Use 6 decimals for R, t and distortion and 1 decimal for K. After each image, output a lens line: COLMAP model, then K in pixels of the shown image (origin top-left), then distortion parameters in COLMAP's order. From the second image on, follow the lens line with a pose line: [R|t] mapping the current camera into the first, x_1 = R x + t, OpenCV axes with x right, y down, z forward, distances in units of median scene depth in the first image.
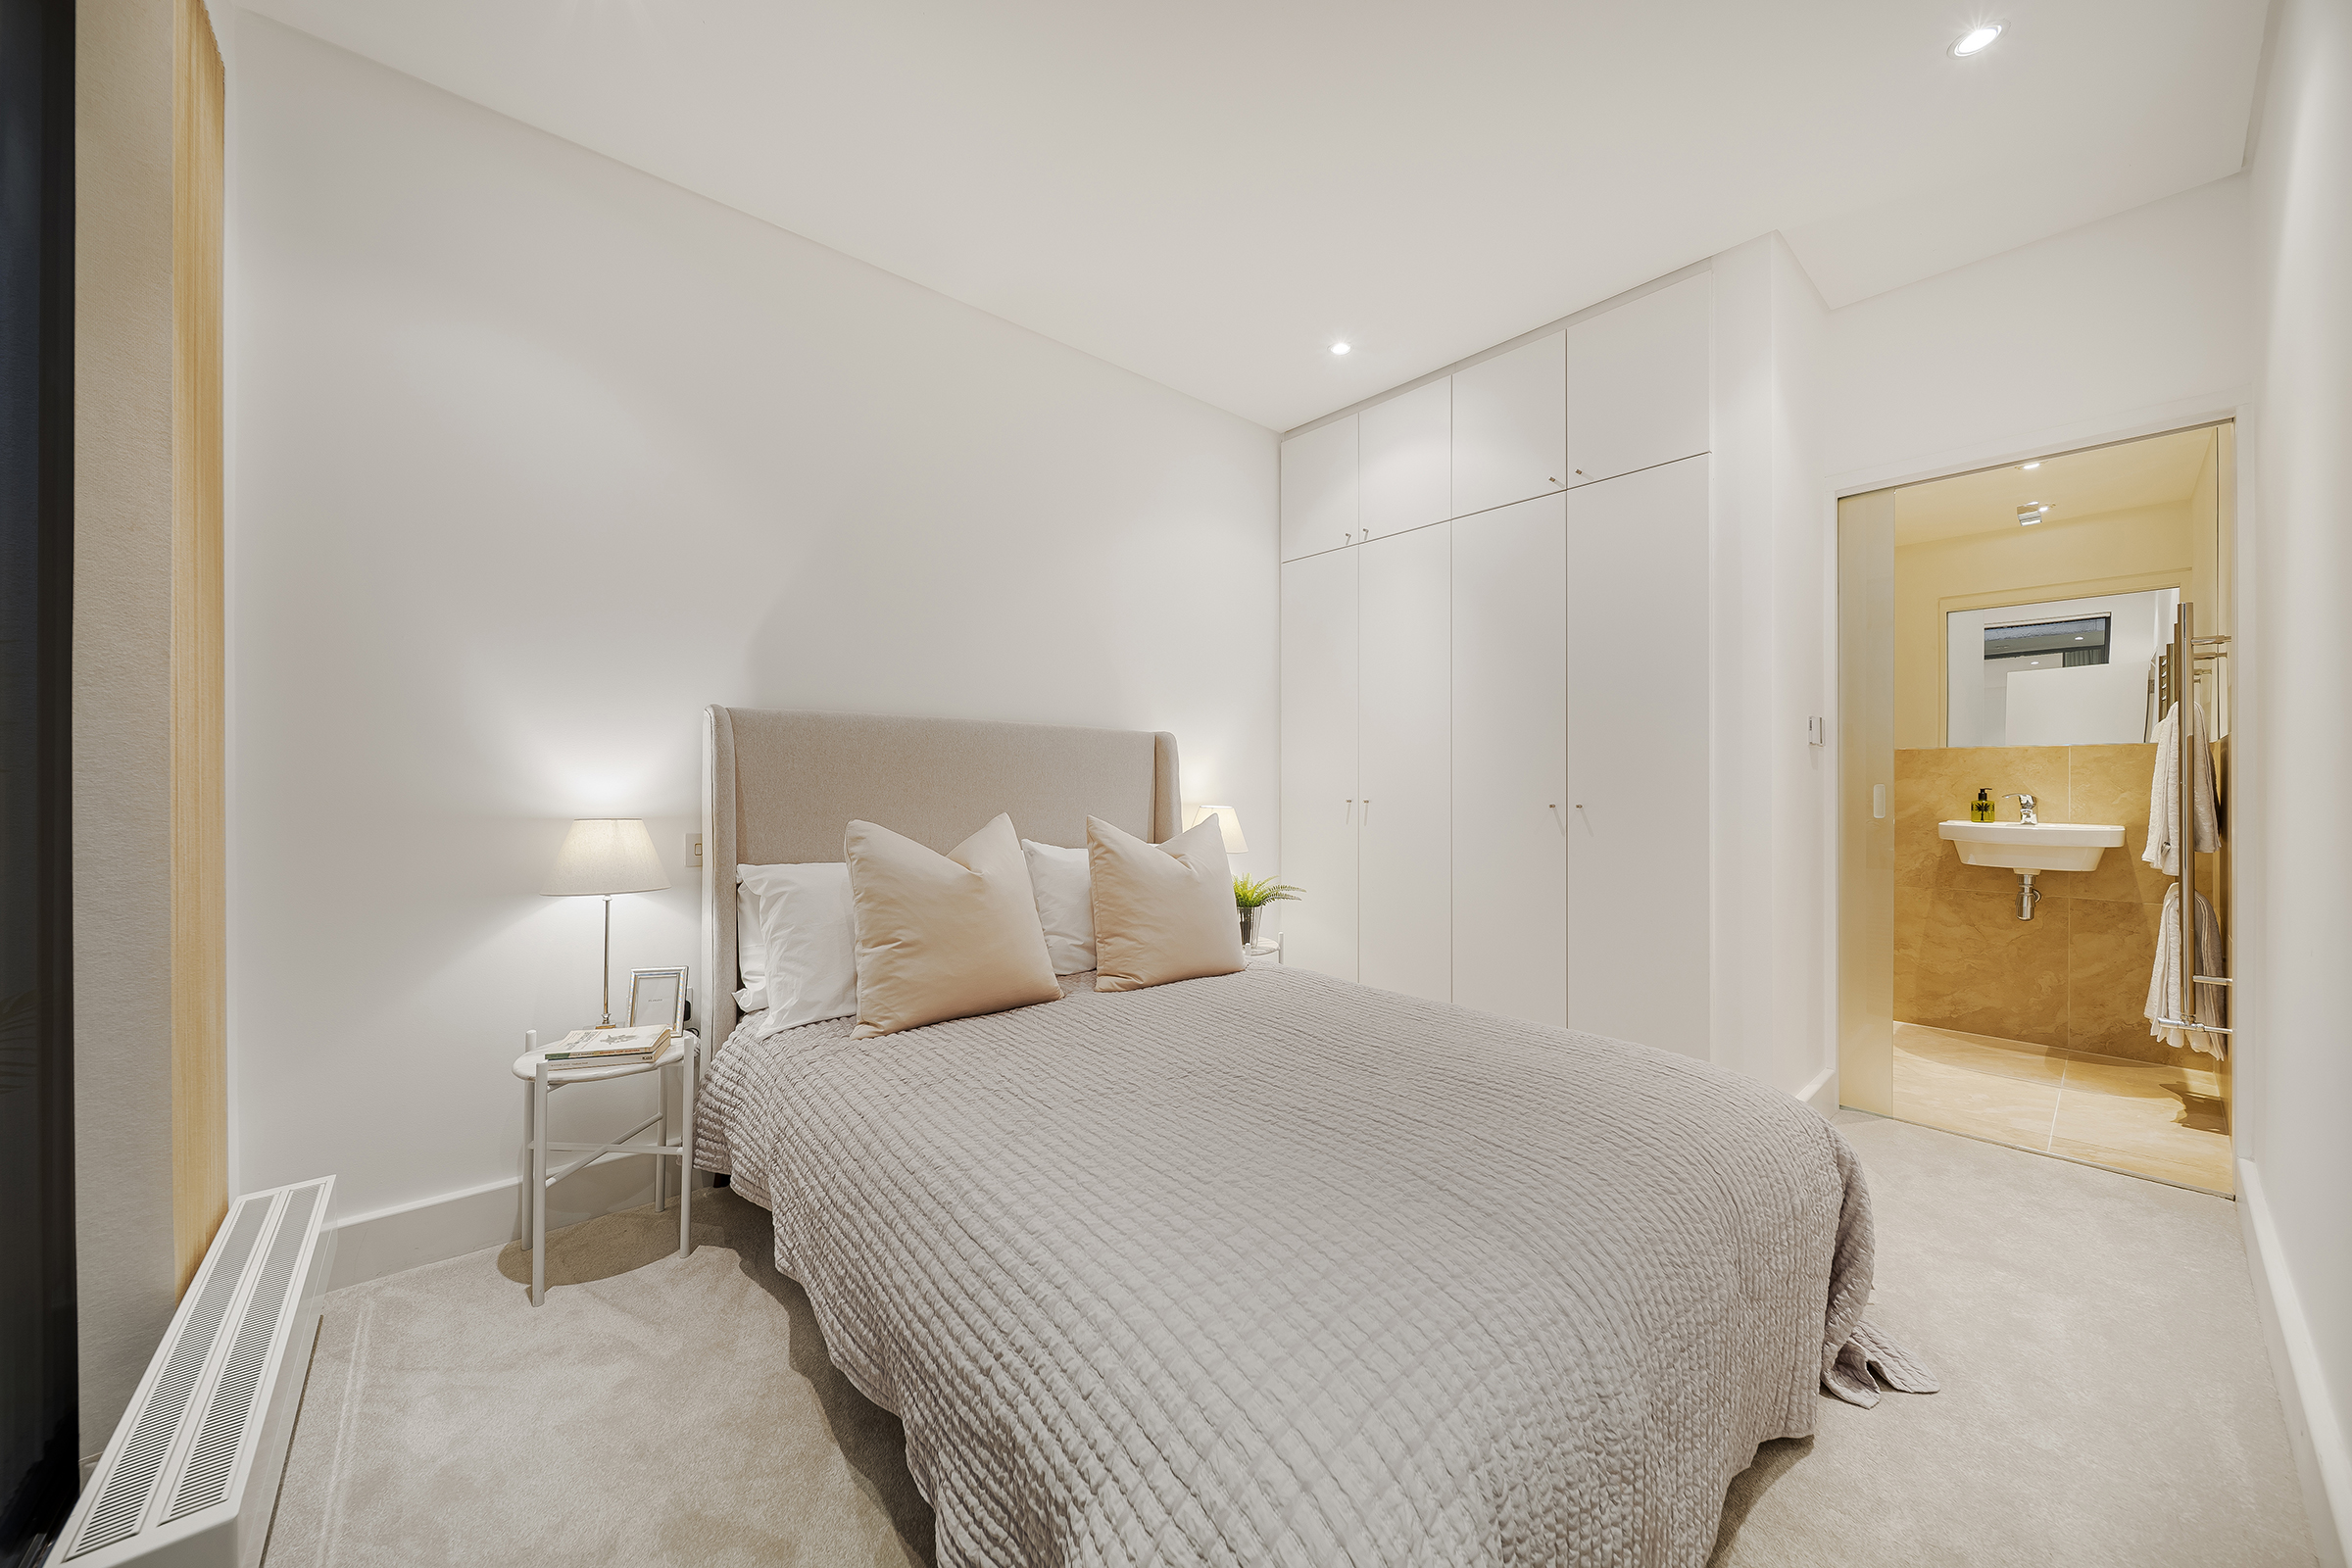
lens RADIAL K [[843.3, 0, 1178.8], [0, 843.3, 760.8], [0, 0, 1]] dist [-0.000002, 0.000045]
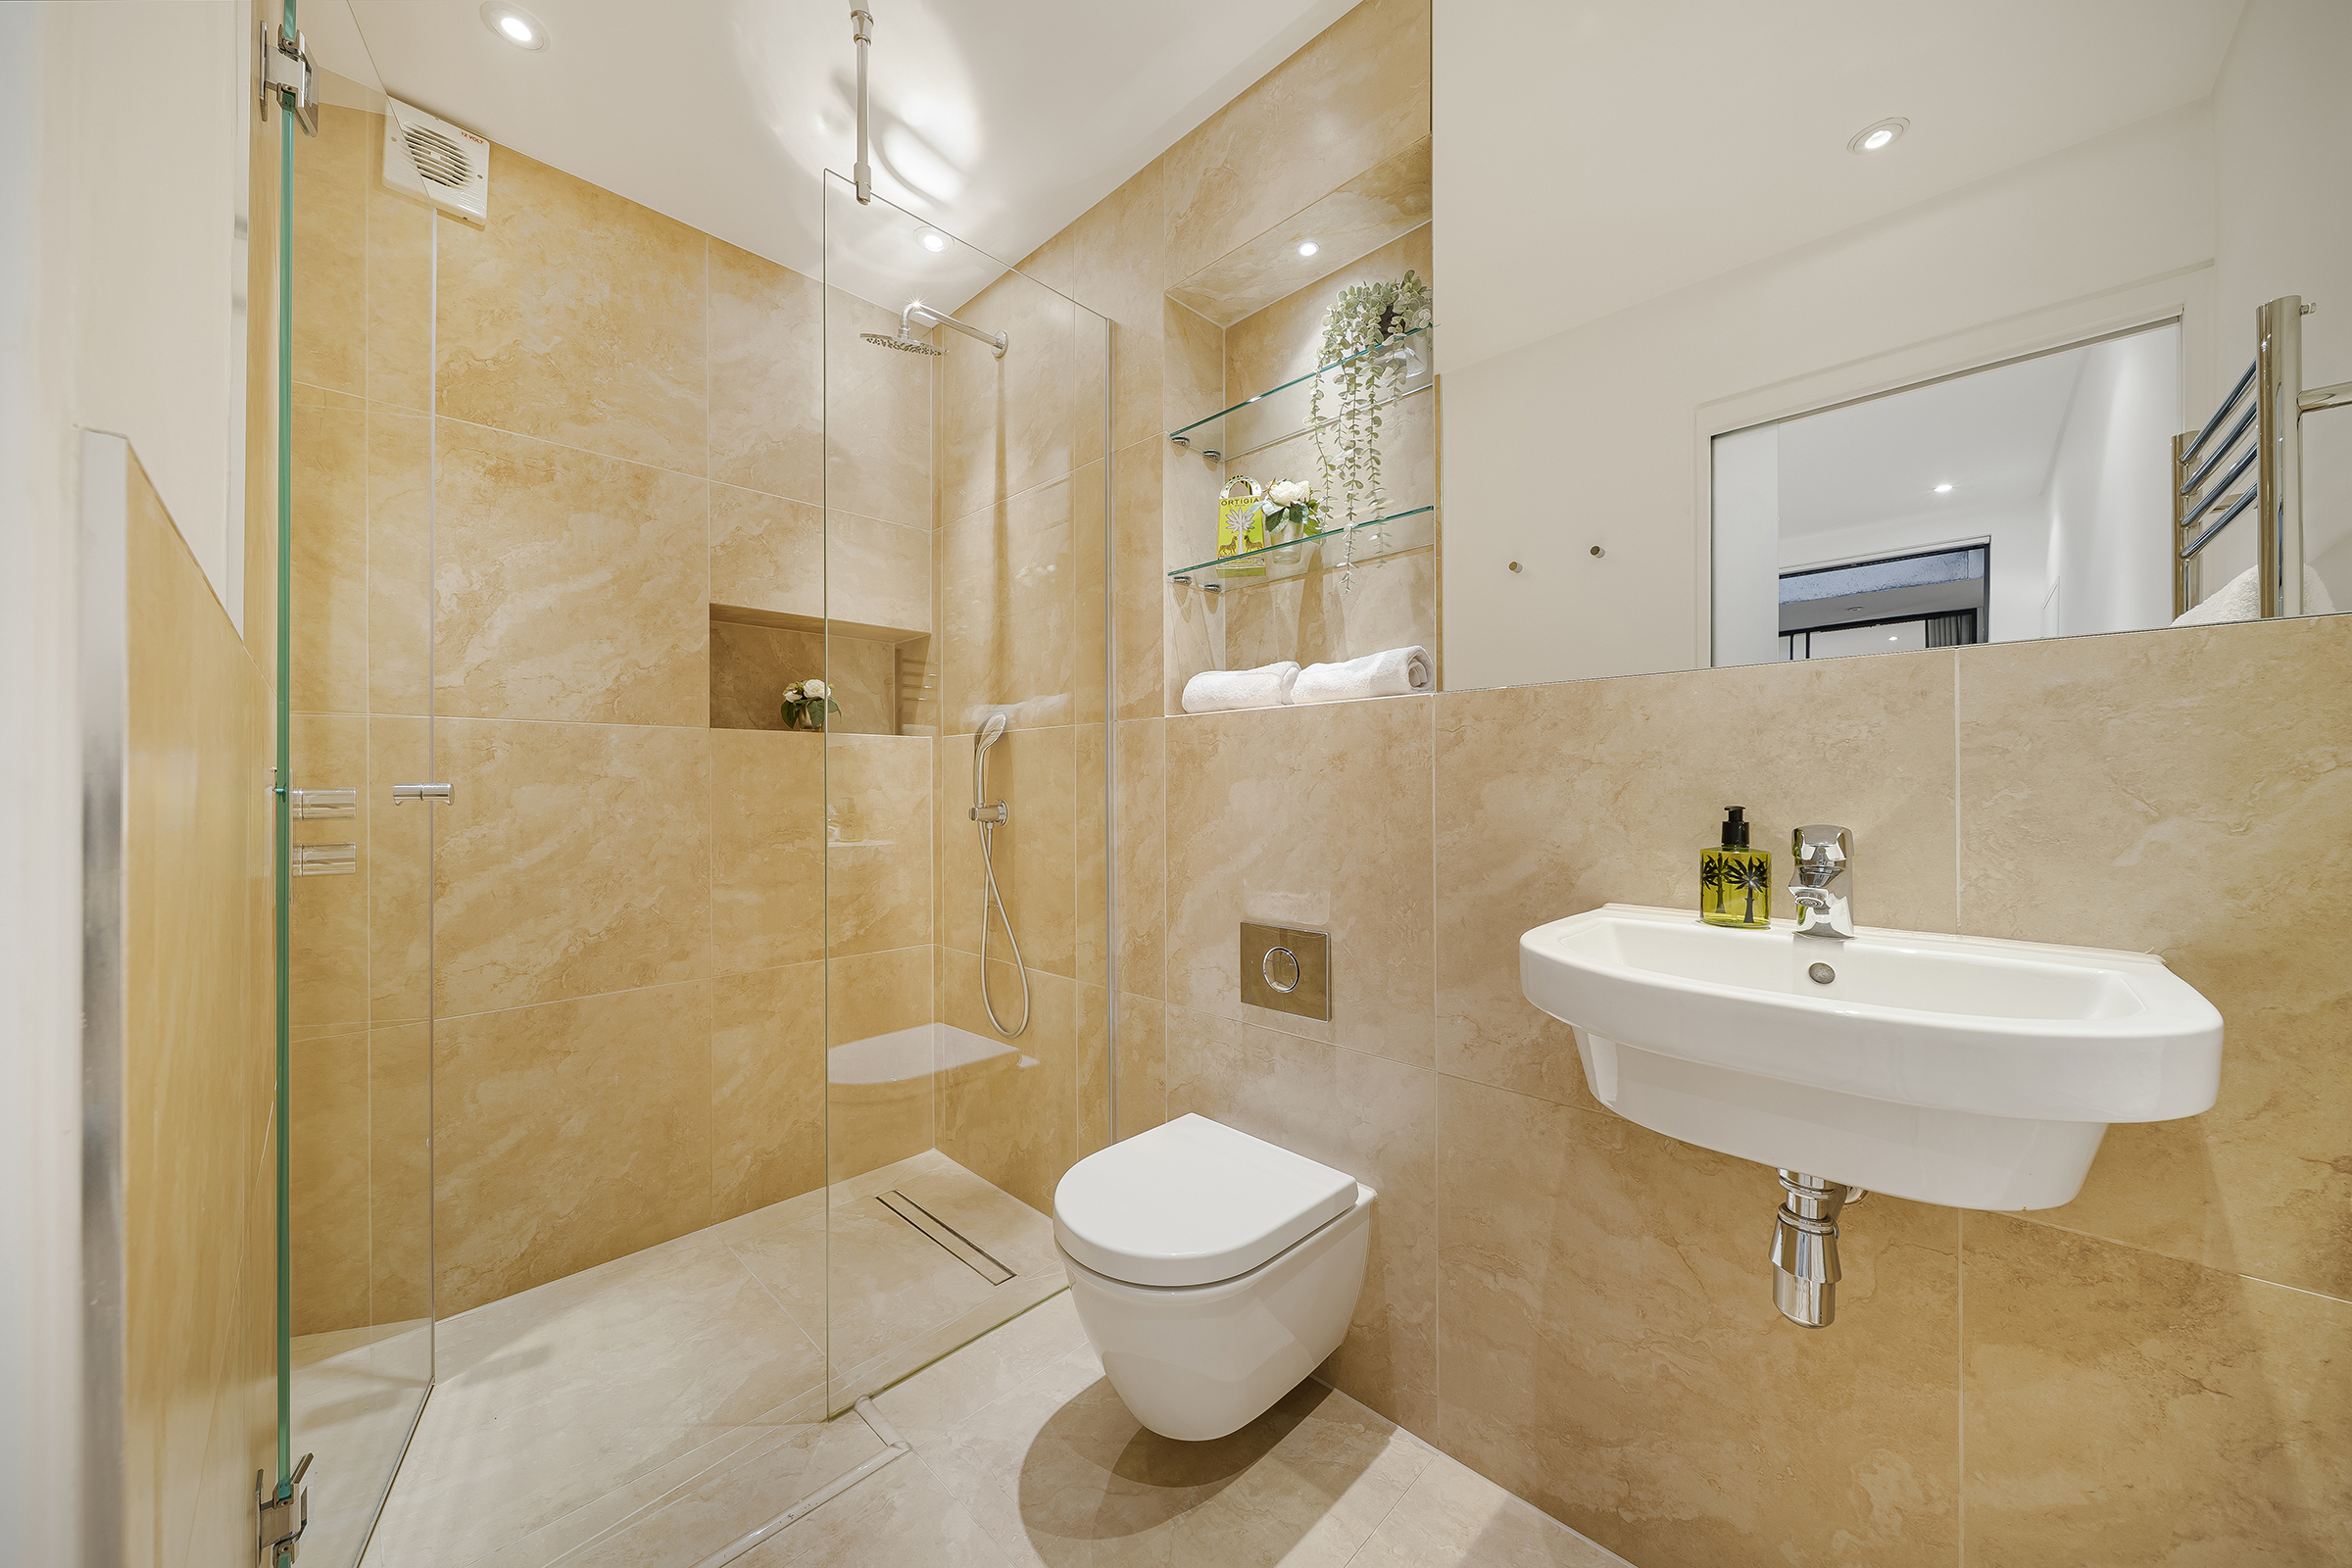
lens RADIAL K [[826.1, 0, 1176.0], [0, 826.1, 784.0], [0, 0, 1]] dist [0.001130, -0.000030]
pose [[0.997229, -0.015284, 0.072803, 0.737962], [0.014449, 0.999824, 0.011995, 0.016230], [-0.072974, -0.010910, 0.997274, 0.707368]]
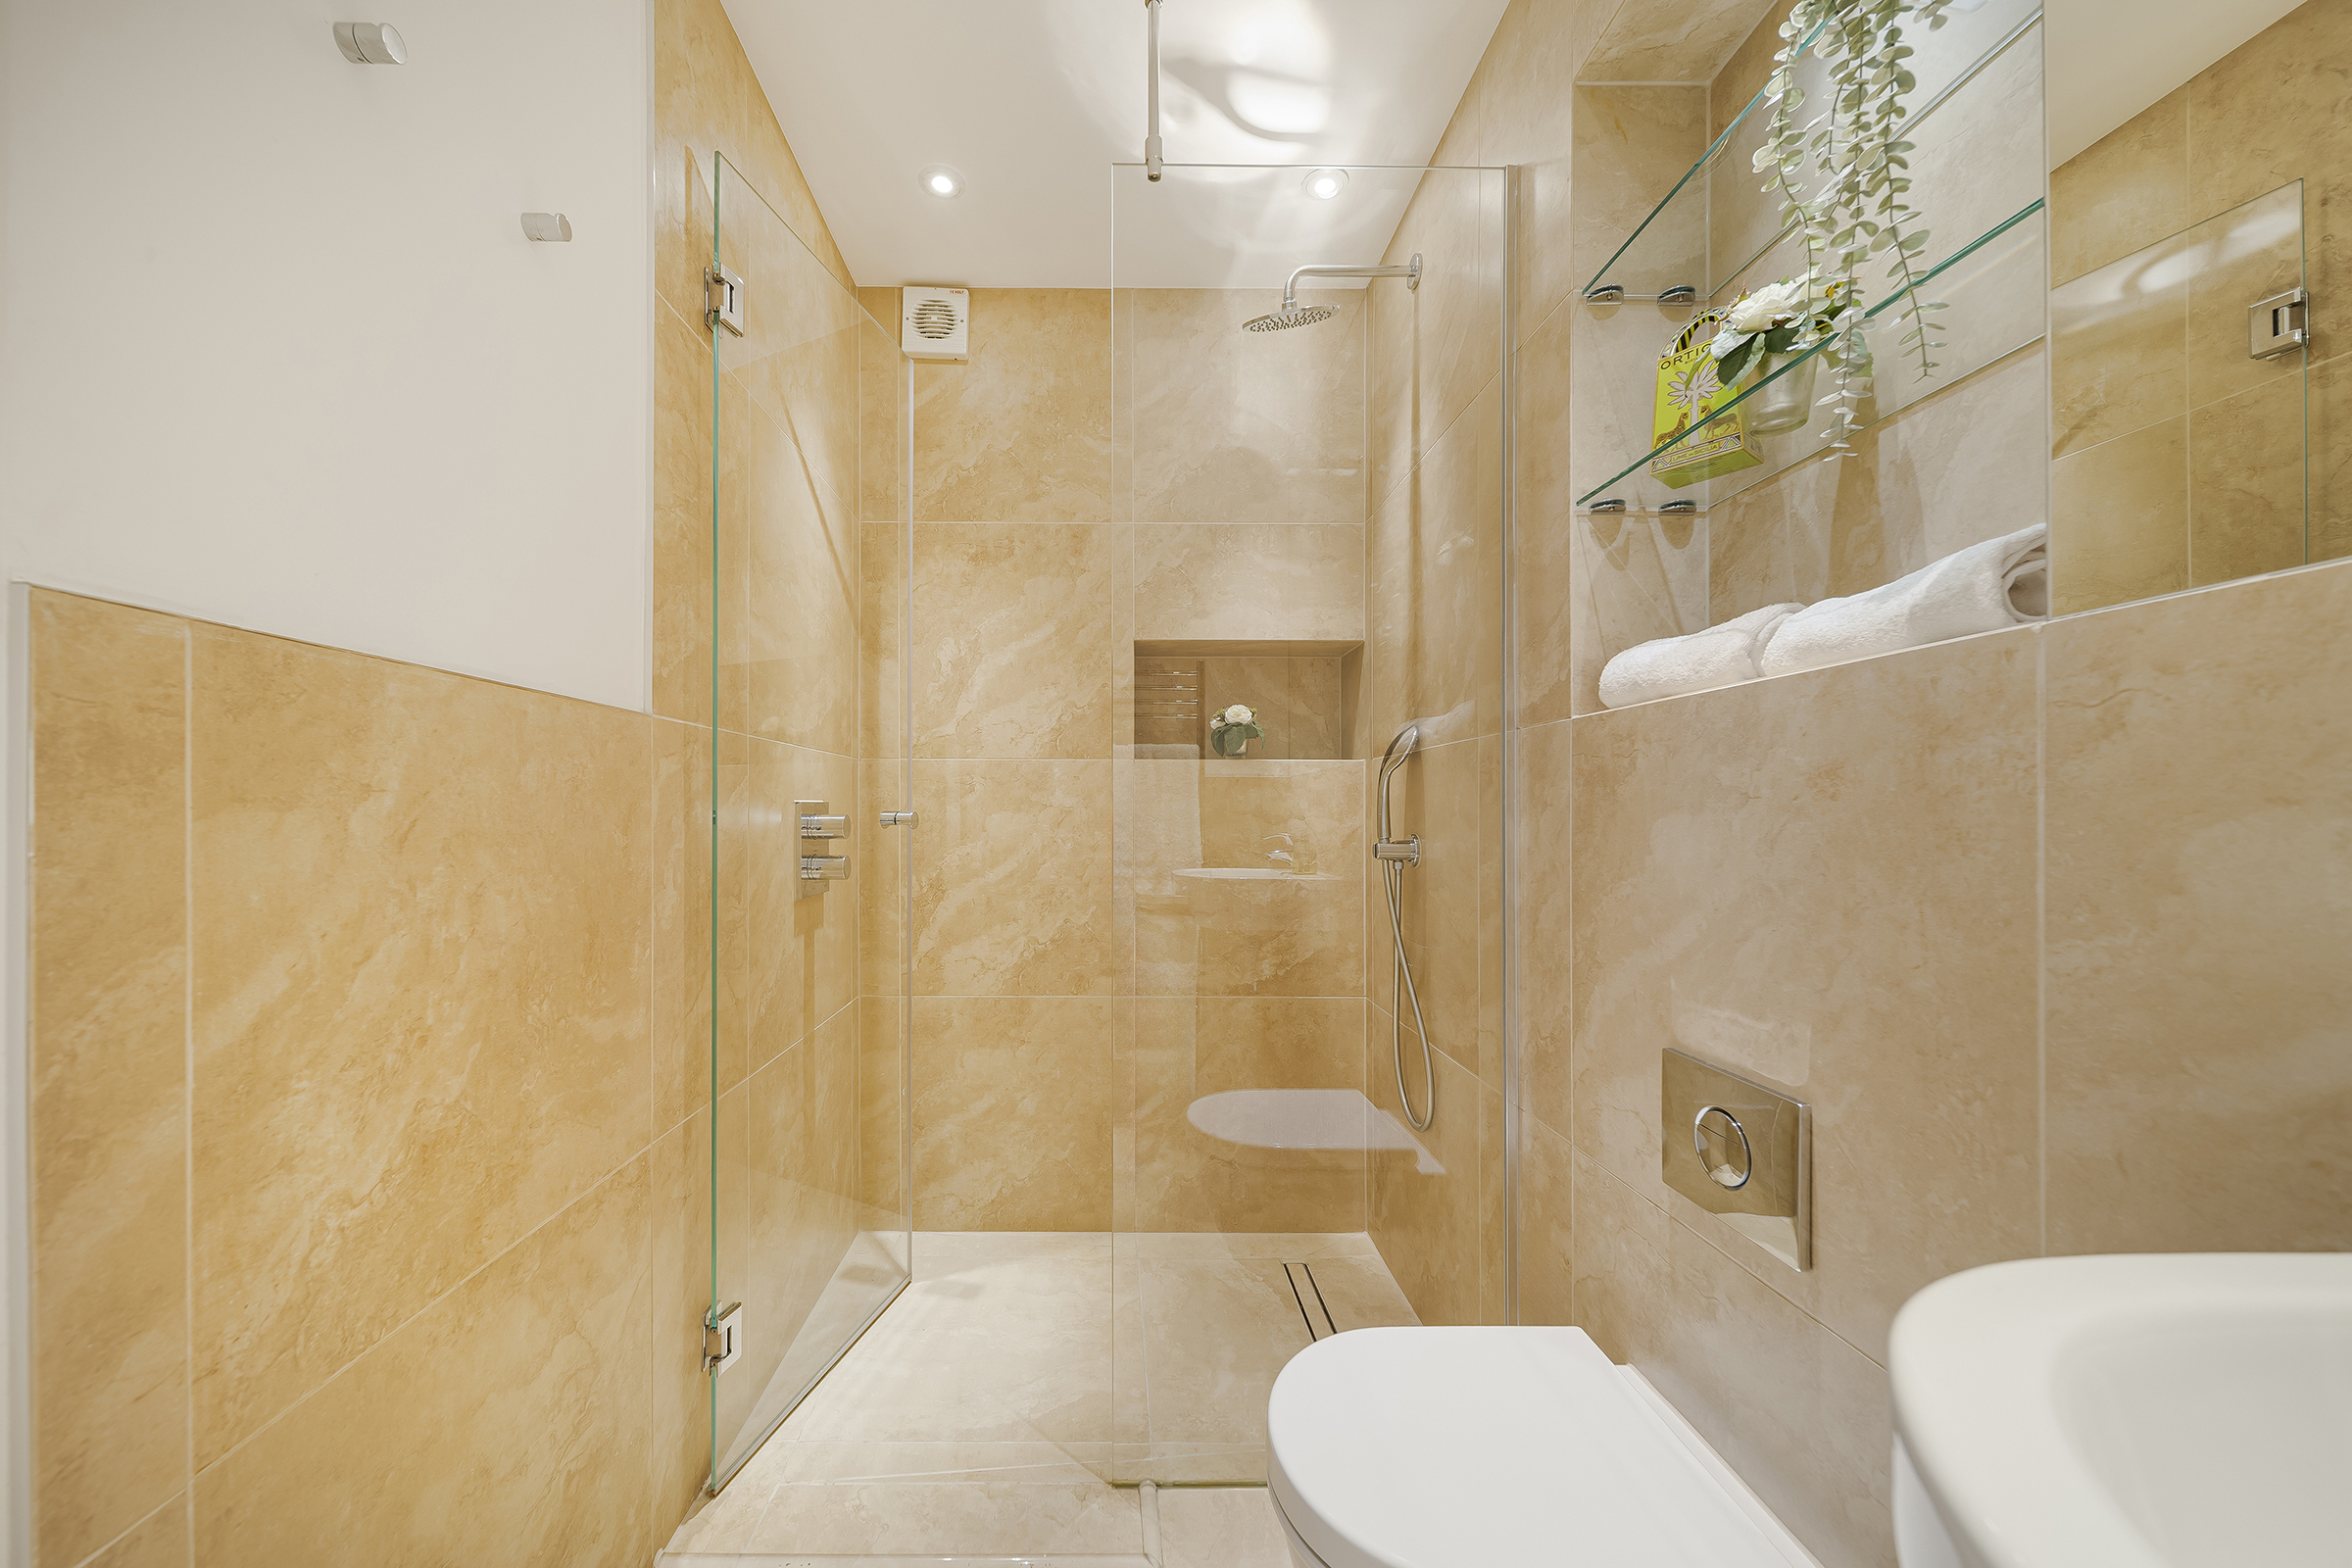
lens RADIAL K [[849.1, 0, 1175.9], [0, 849.1, 811.3], [0, 0, 1]] dist [0.000484, -0.000074]
pose [[0.753413, -0.008499, -0.657493, 0.849919], [0.014062, 0.999896, 0.003189, 0.015983], [0.657397, -0.011648, 0.753454, 0.818386]]
